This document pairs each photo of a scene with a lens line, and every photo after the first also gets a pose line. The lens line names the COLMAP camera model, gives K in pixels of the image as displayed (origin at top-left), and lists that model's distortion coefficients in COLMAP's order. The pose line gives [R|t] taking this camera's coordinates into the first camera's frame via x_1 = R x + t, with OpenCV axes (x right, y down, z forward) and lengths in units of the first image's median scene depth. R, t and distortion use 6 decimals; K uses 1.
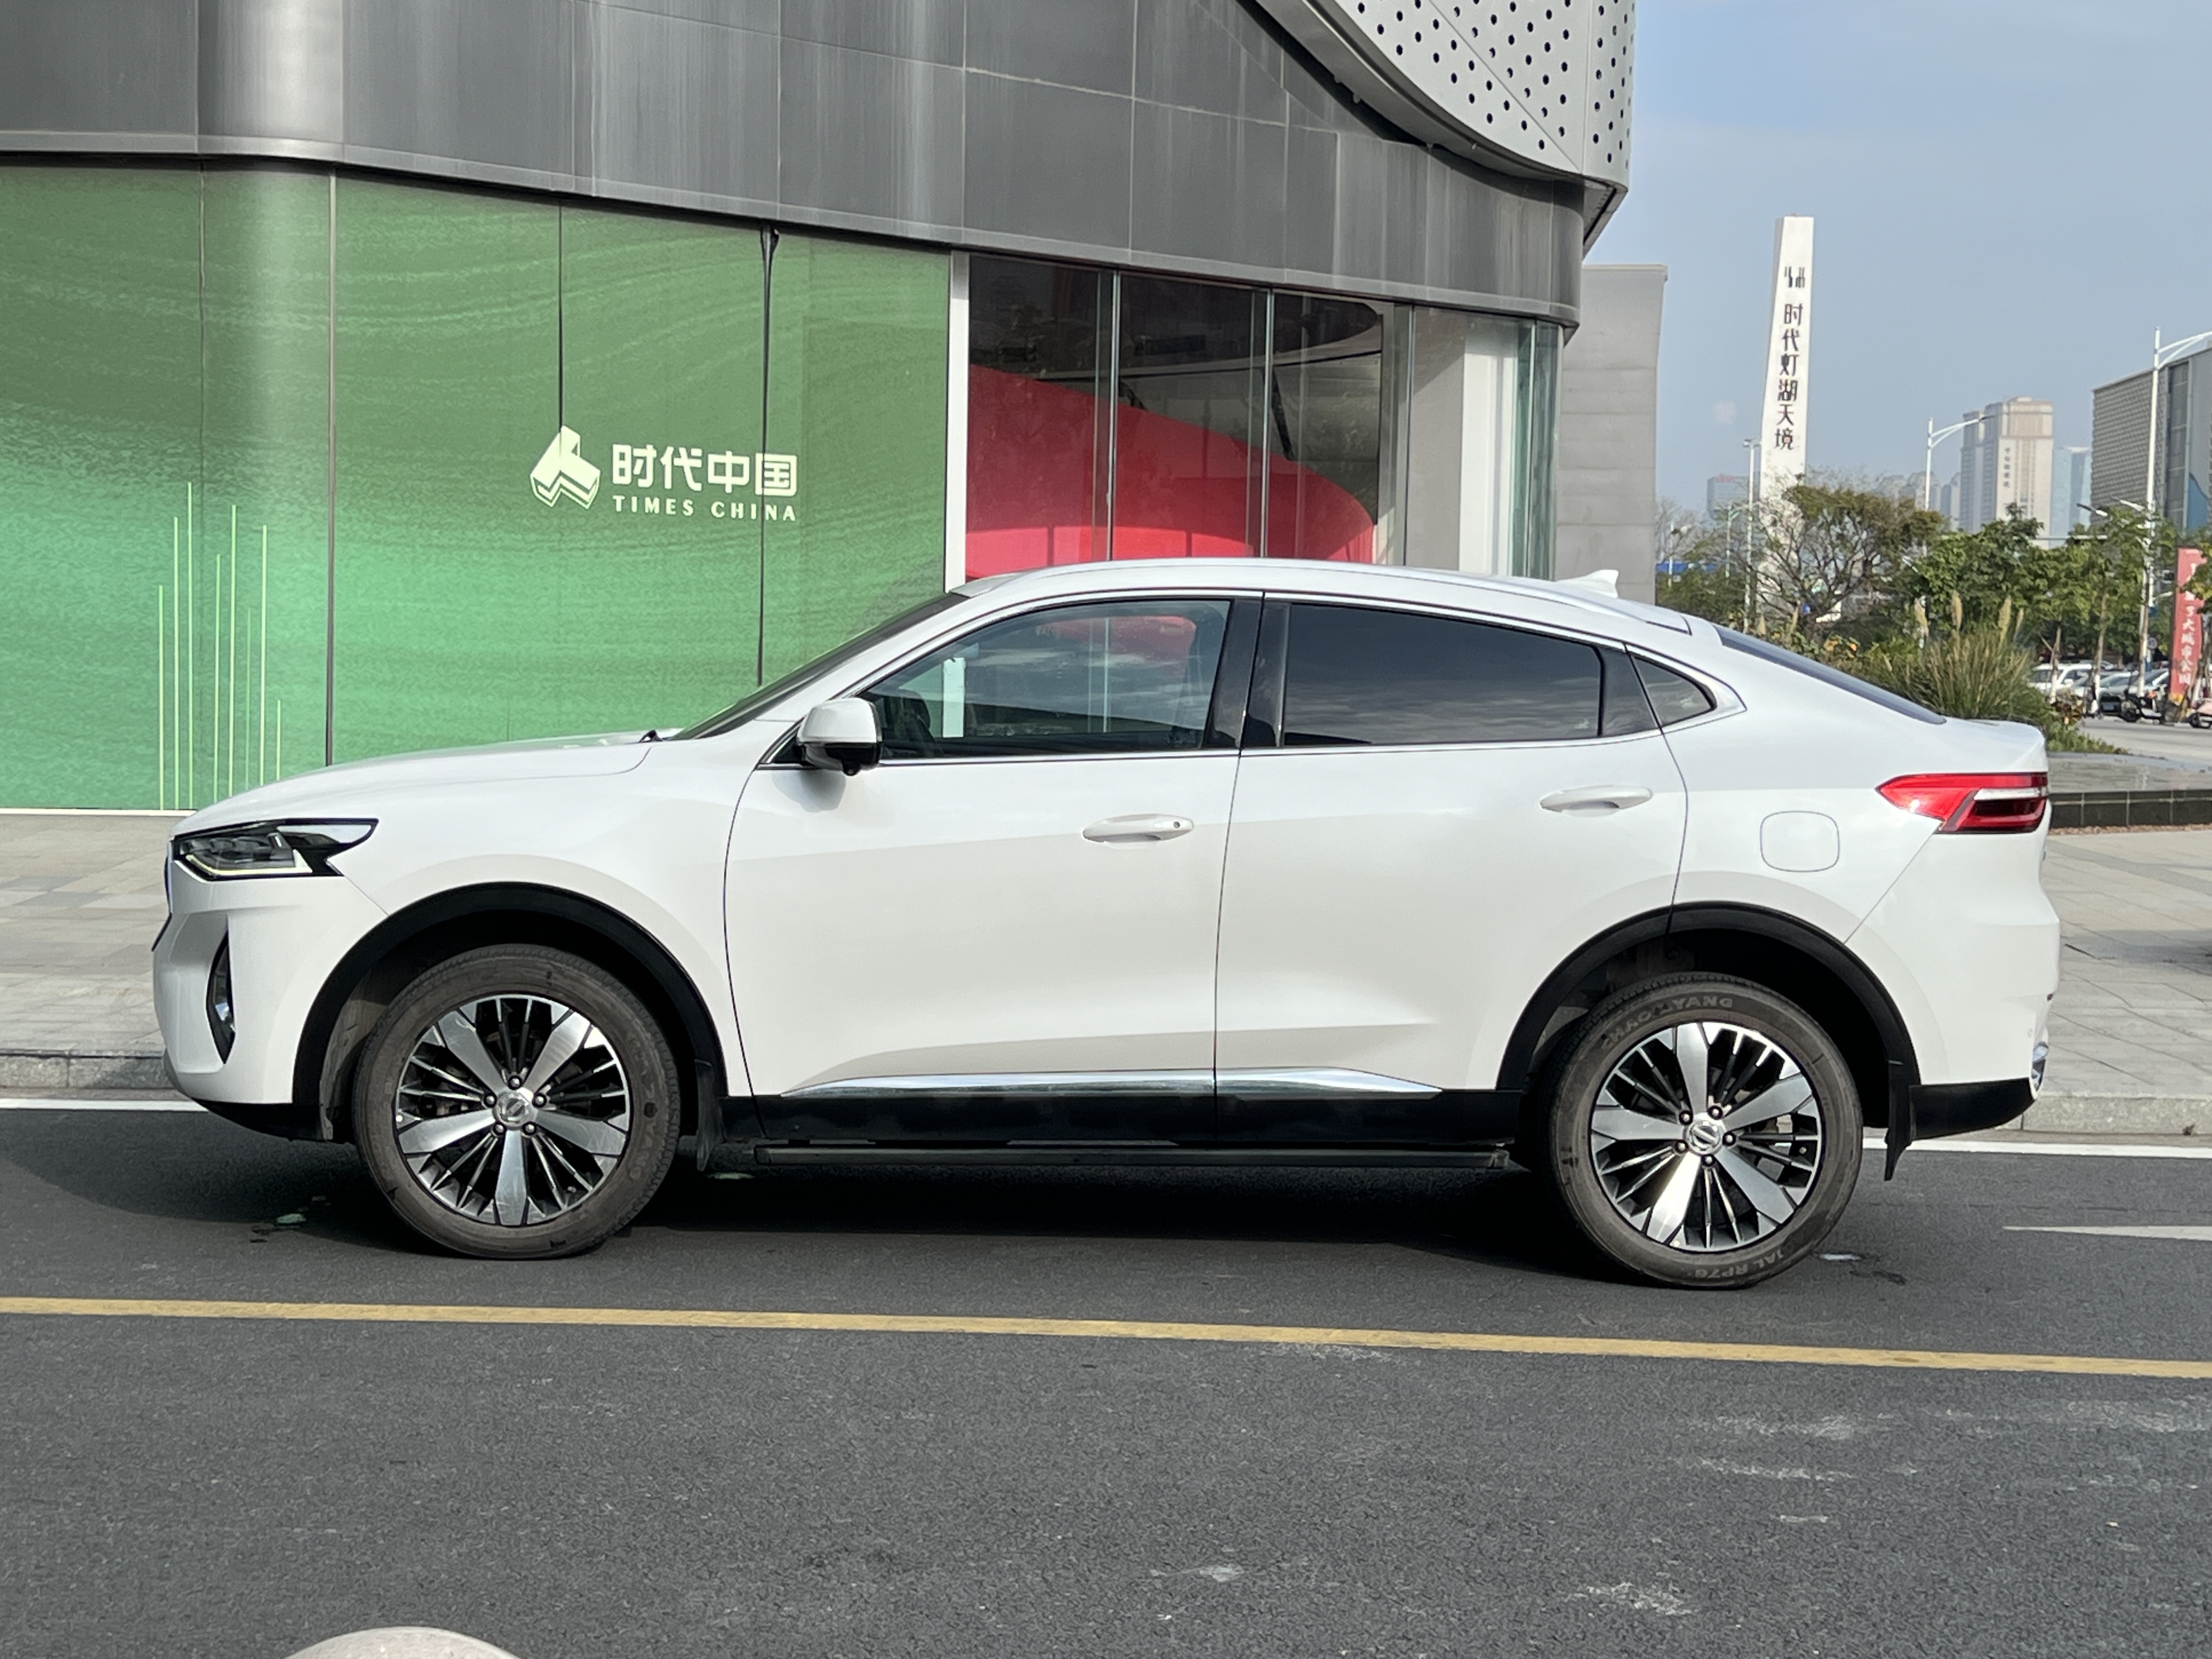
lens RADIAL K [[3429.6, 0, 1106.0], [0, 3429.6, 829.5], [0, 0, 1]] dist [0.223196, -0.664092]
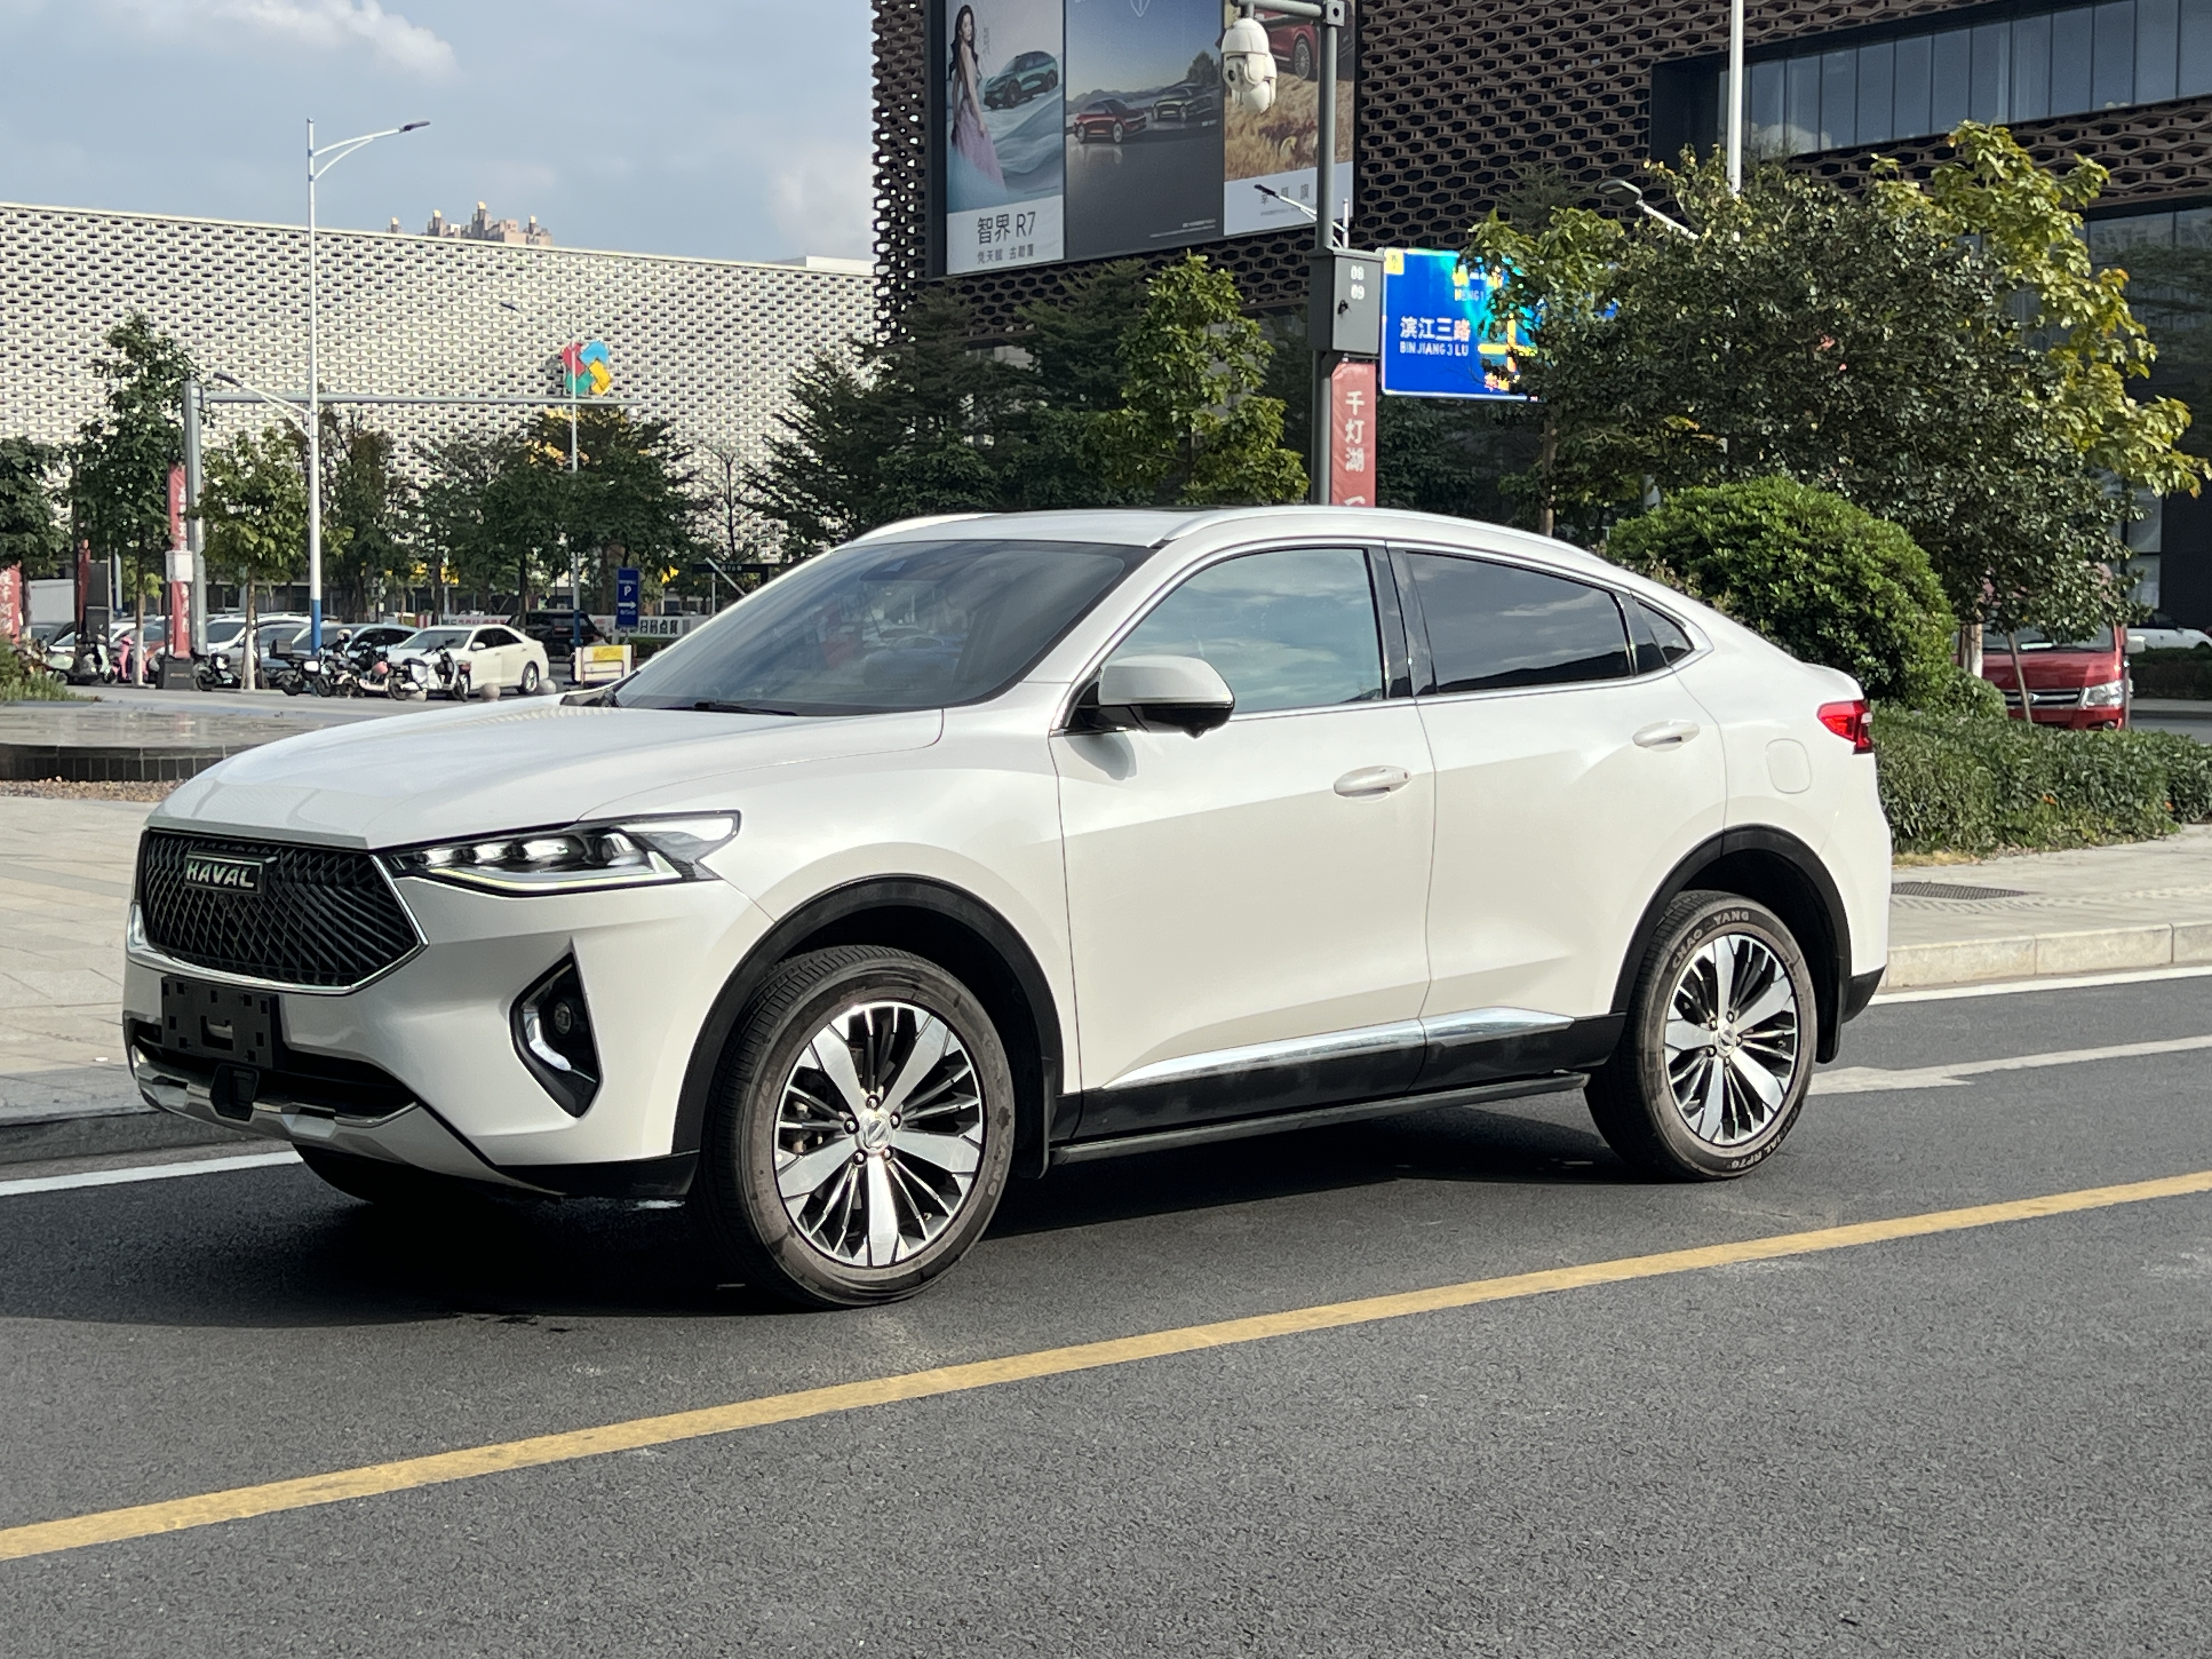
lens RADIAL K [[3451.9, 0, 1142.3], [0, 3451.9, 822.7], [0, 0, 1]] dist [0.251250, -0.741806]
pose [[0.747691, -0.052016, 0.662006, -0.698583], [0.051002, 0.998481, 0.020851, -0.012684], [-0.662085, 0.018173, 0.749208, 0.294312]]
